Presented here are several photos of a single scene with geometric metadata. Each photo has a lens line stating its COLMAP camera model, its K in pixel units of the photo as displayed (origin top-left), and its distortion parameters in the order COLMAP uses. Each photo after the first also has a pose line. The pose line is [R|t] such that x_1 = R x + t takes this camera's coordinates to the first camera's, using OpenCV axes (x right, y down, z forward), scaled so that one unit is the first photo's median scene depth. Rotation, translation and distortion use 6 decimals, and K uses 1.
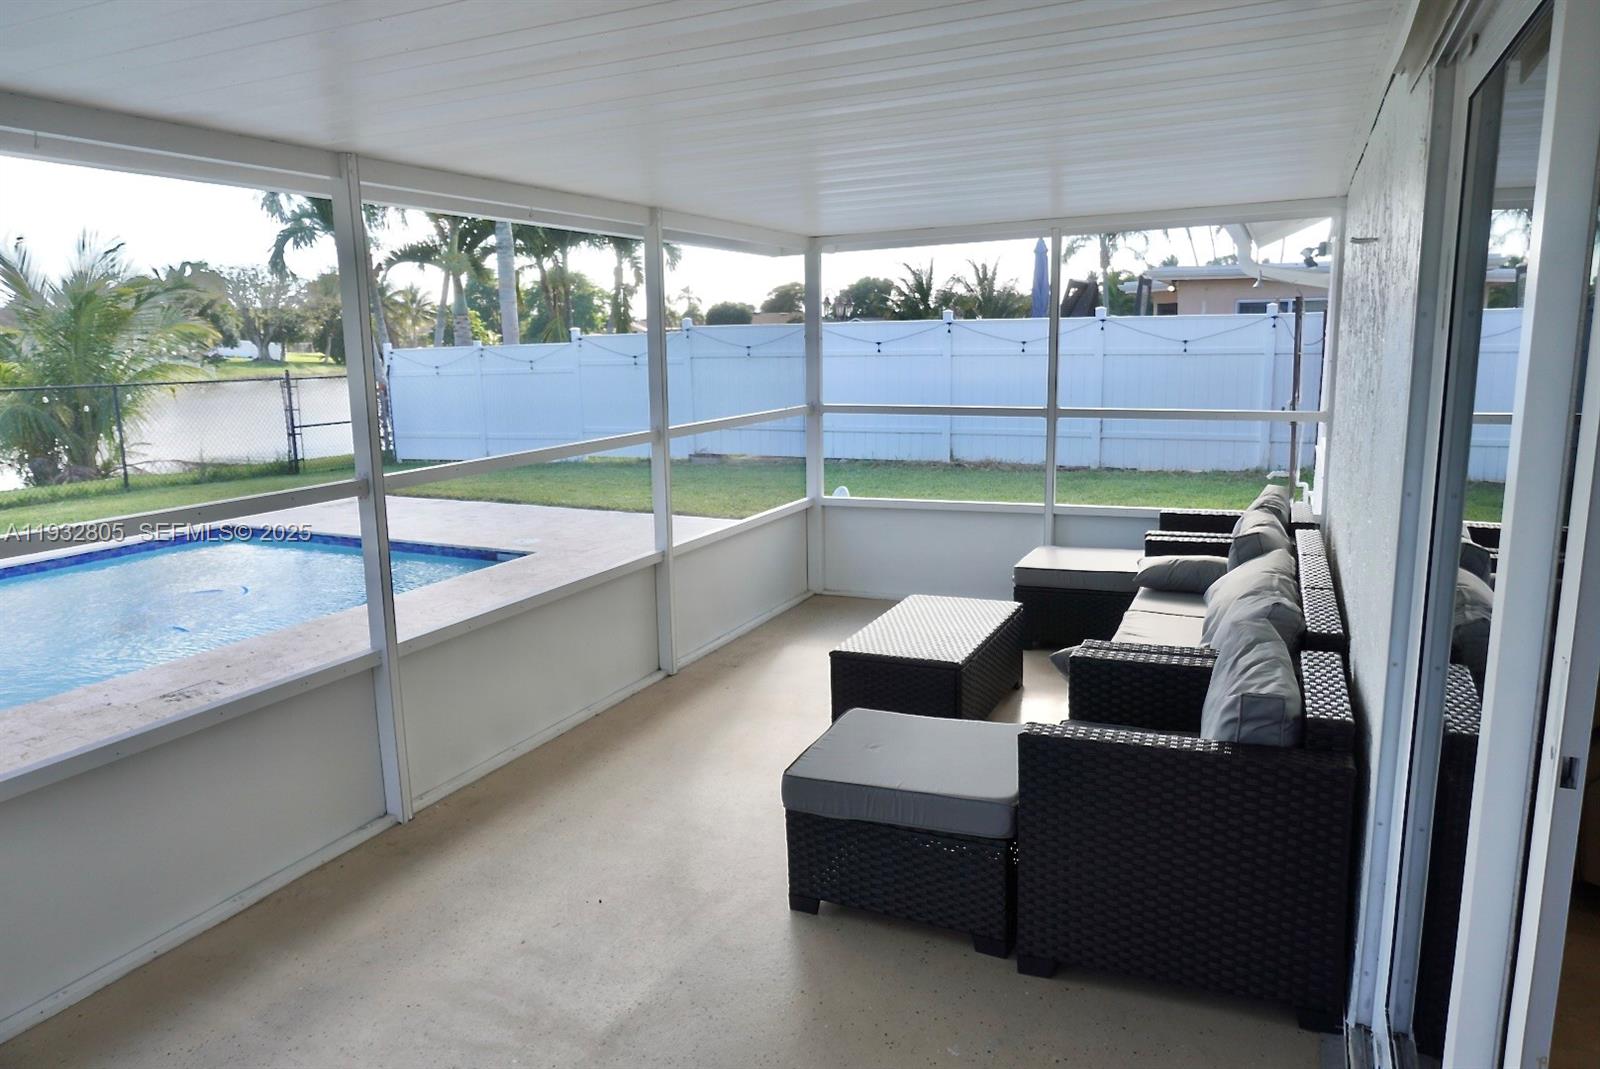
lens RADIAL K [[1056.4, 0, 803.6], [0, 1056.4, 537.2], [0, 0, 1]] dist [-0.049590, 0.025133]
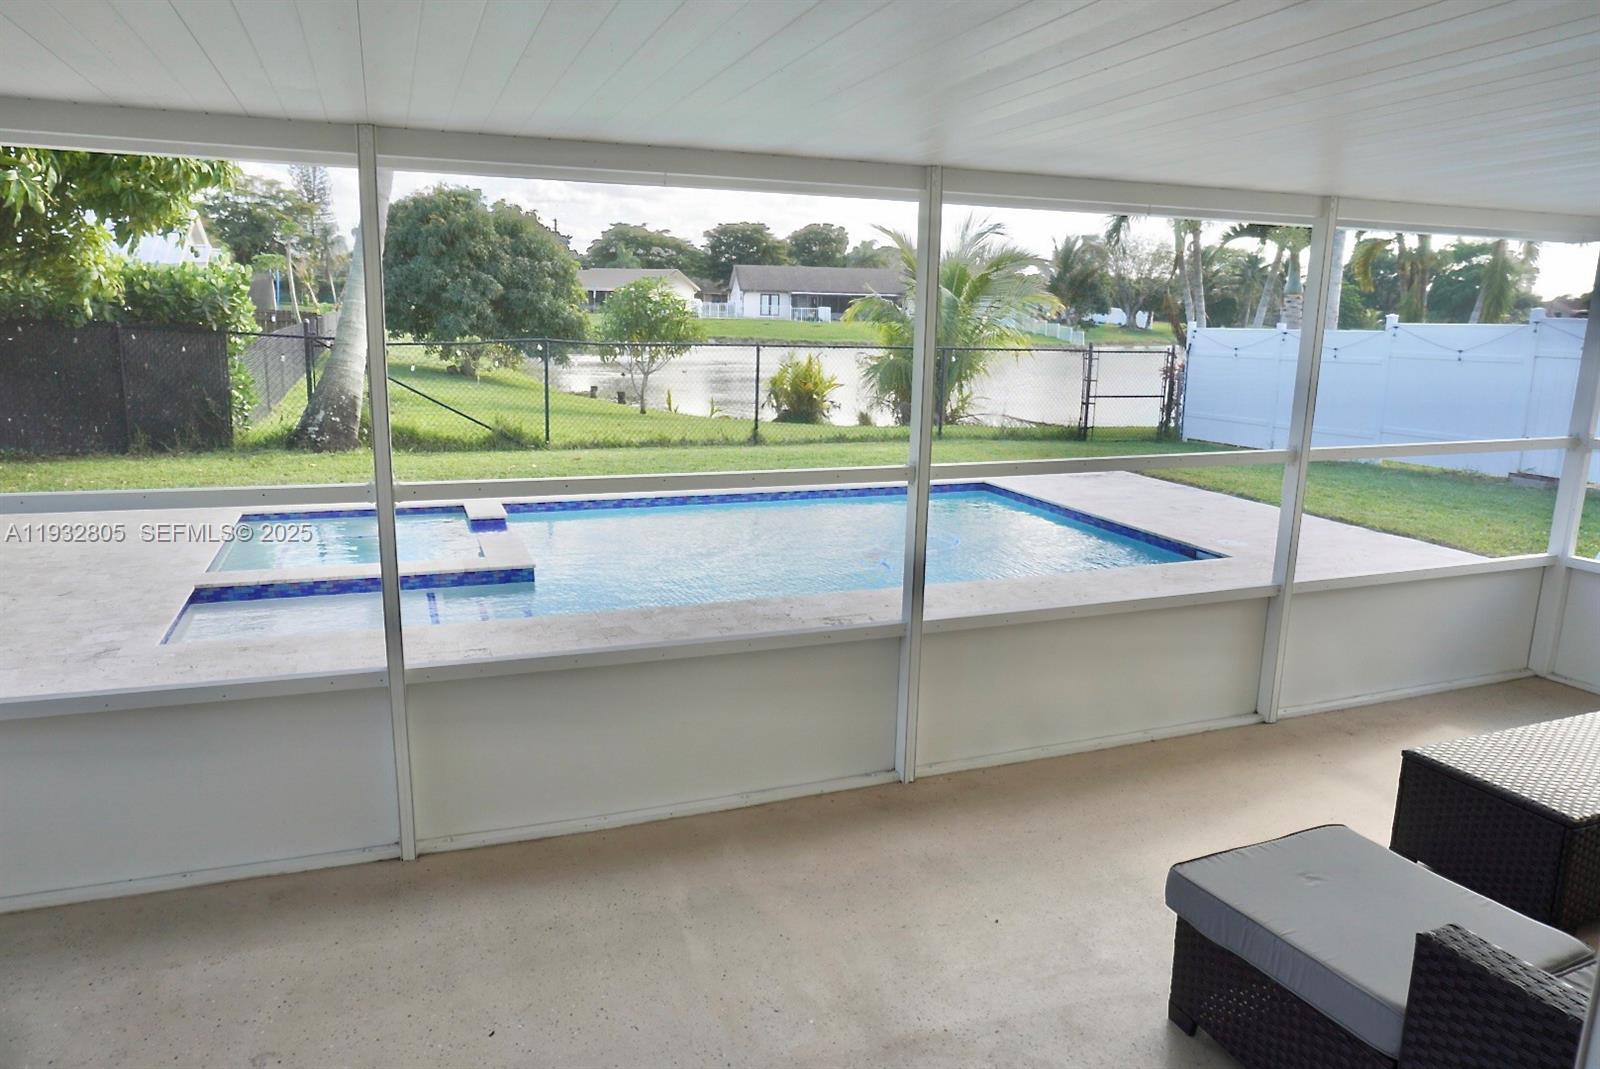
lens RADIAL K [[1056.4, 0, 803.6], [0, 1056.4, 537.2], [0, 0, 1]] dist [-0.049590, 0.025133]
pose [[0.714253, 0.173578, -0.678021, 0.137390], [-0.155857, 0.983879, 0.087695, -0.032988], [0.682313, 0.043038, 0.729792, 0.066170]]
